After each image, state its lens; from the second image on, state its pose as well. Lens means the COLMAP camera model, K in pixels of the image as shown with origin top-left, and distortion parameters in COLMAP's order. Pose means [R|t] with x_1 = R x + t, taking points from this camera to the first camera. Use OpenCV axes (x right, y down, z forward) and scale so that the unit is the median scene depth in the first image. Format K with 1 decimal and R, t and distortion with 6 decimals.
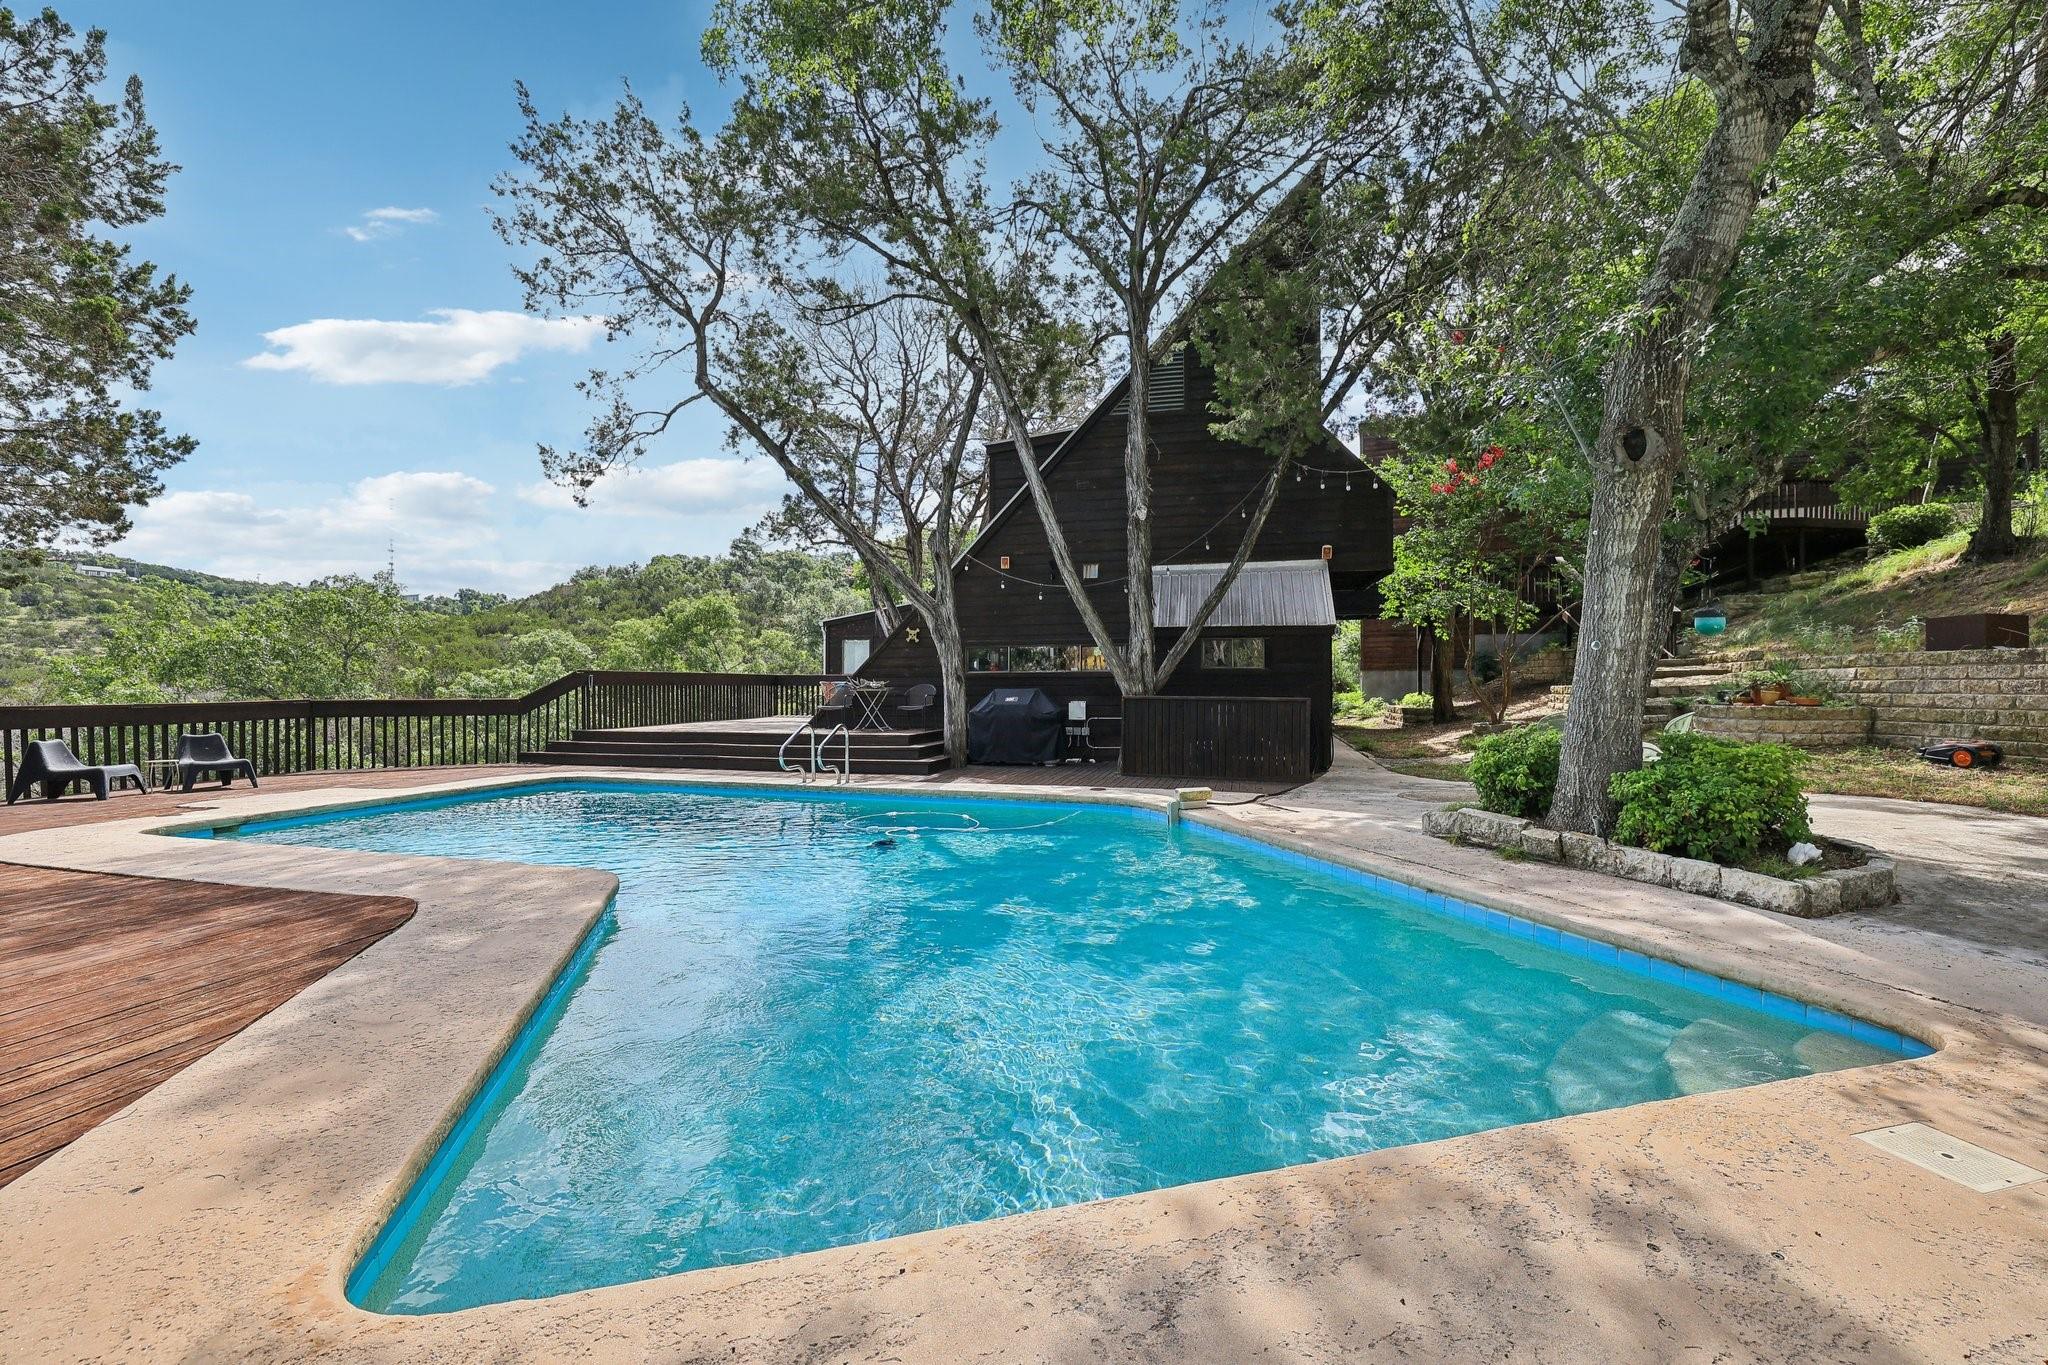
lens RADIAL K [[872.0, 0, 1022.8], [0, 872.0, 688.5], [0, 0, 1]] dist [0.006165, 0.000053]
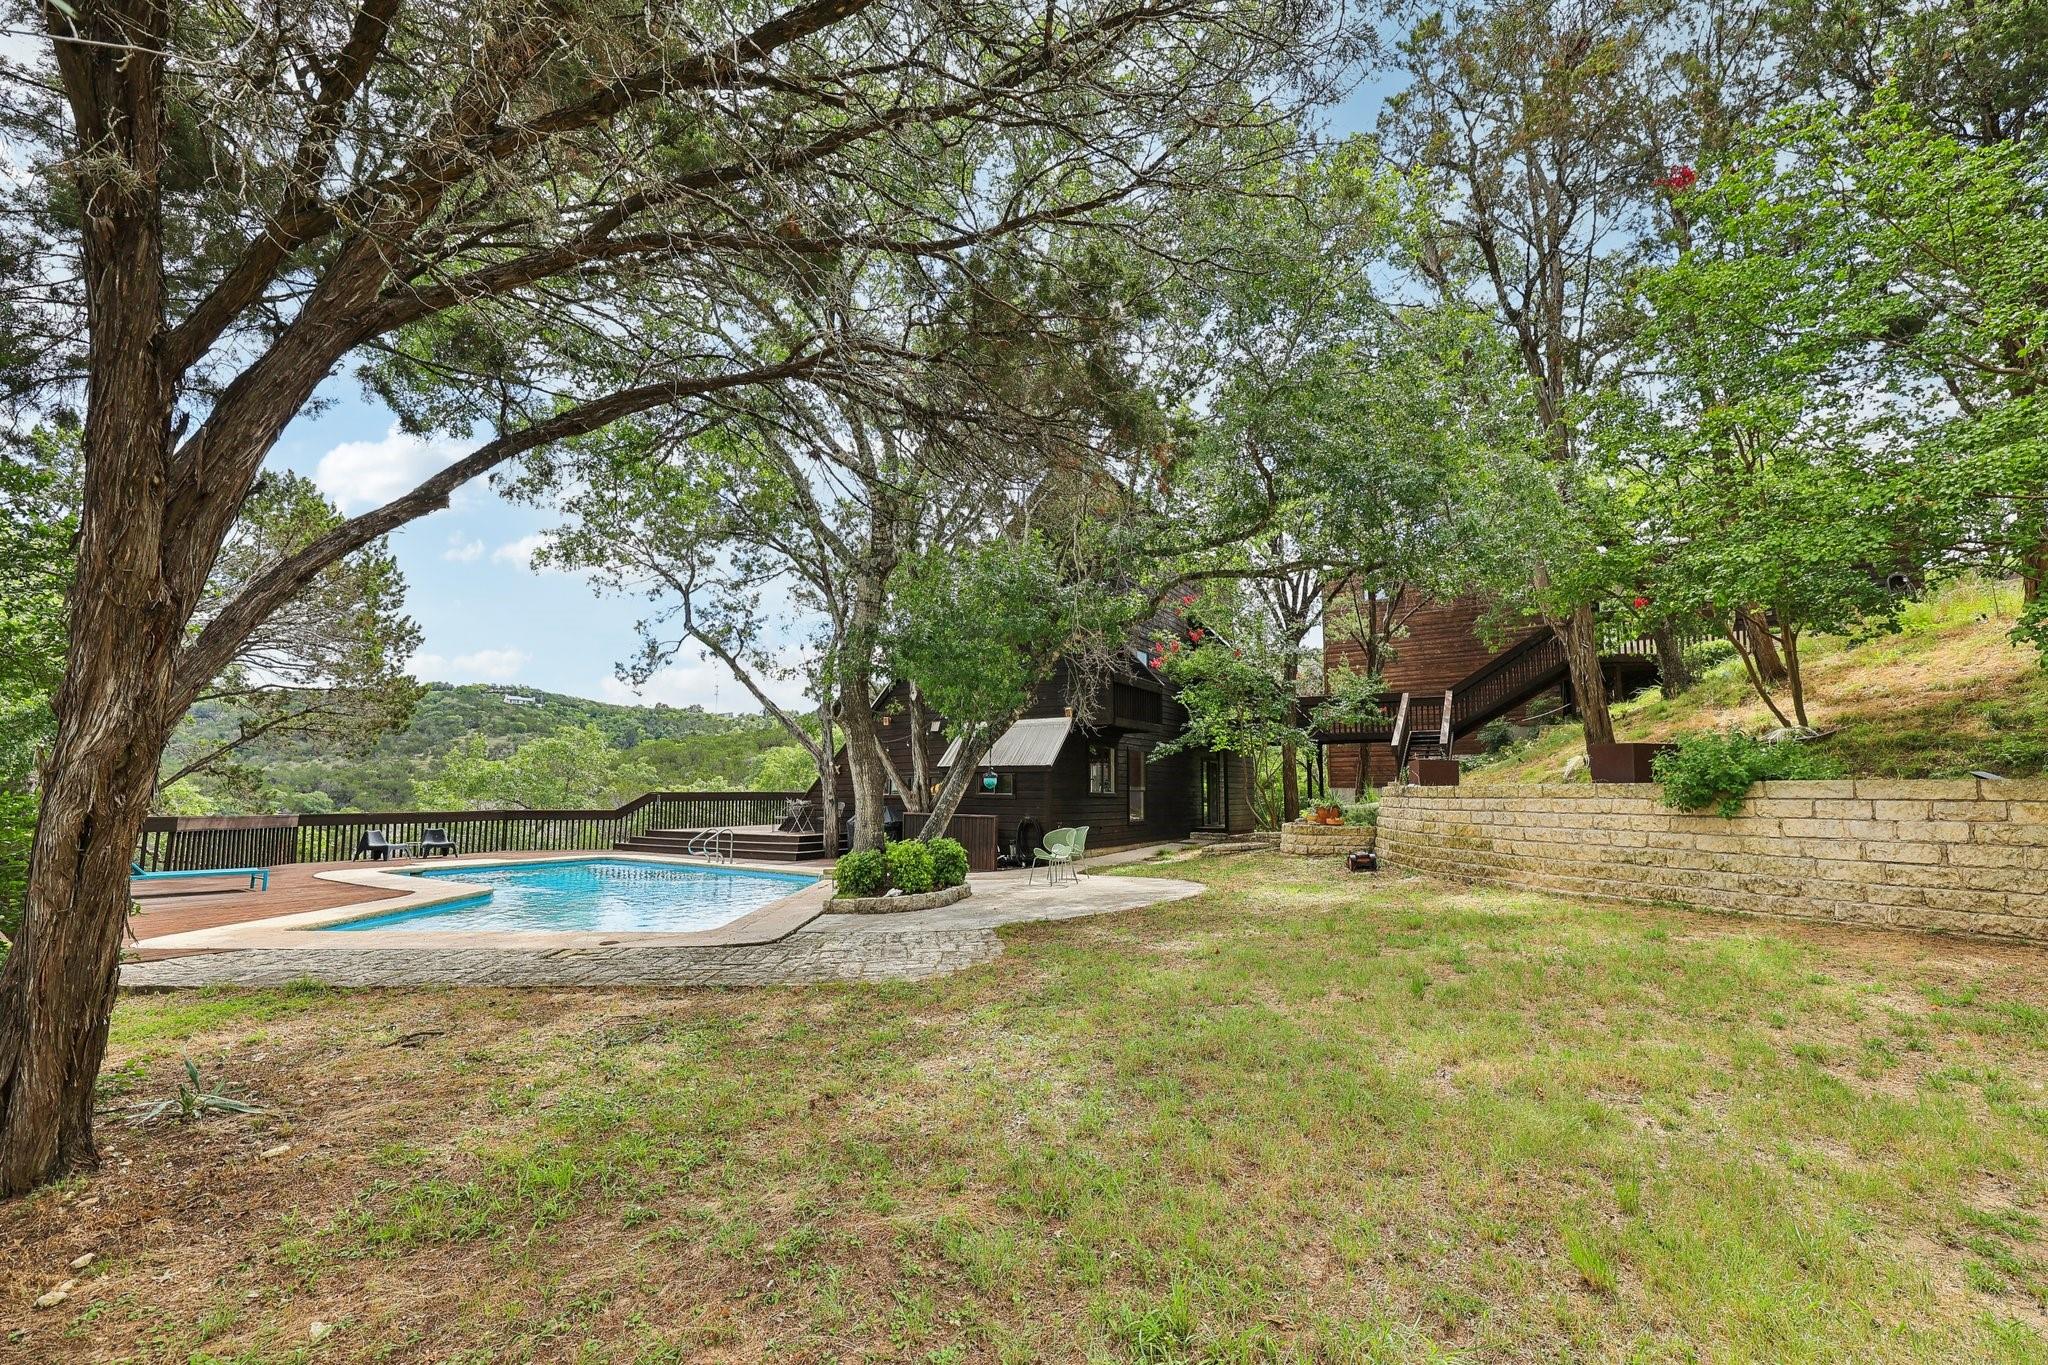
lens RADIAL K [[872.0, 0, 1018.3], [0, 872.0, 695.5], [0, 0, 1]] dist [0.006165, 0.000053]
pose [[0.959950, -0.027921, -0.278777, 0.739234], [-0.003800, 0.993633, -0.112602, -0.024189], [0.280146, 0.109151, 0.953732, -0.444319]]
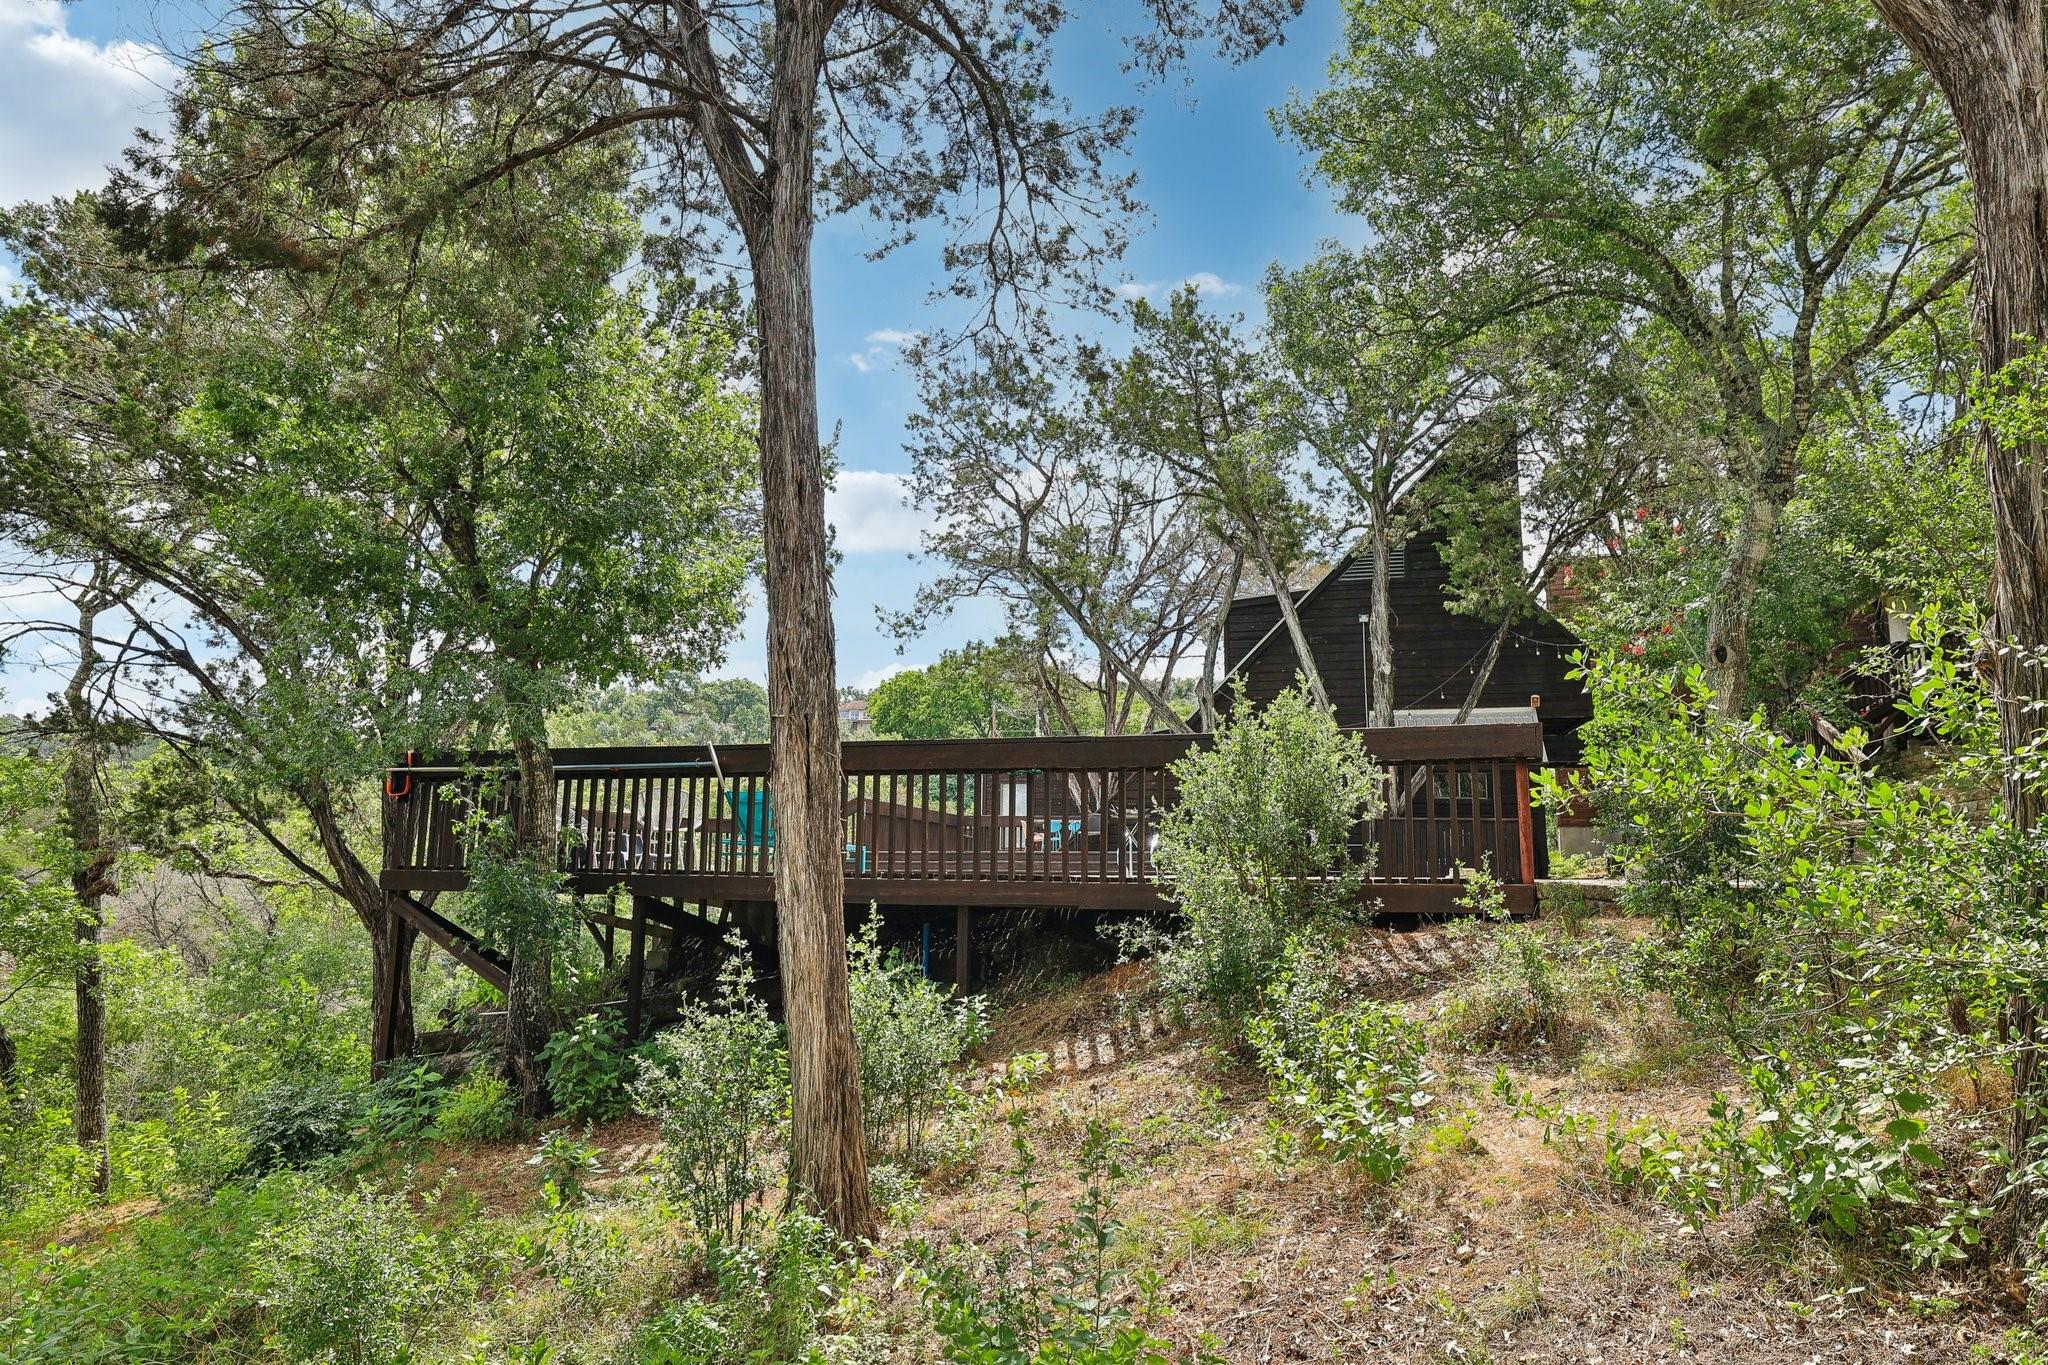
lens RADIAL K [[1237.1, 0, 1031.9], [0, 1237.1, 696.6], [0, 0, 1]] dist [-0.002150, -0.001751]
pose [[0.999696, 0.013276, -0.020794, -0.318996], [-0.016162, 0.989235, -0.145440, 0.097863], [0.018639, 0.145732, 0.989149, -0.712386]]
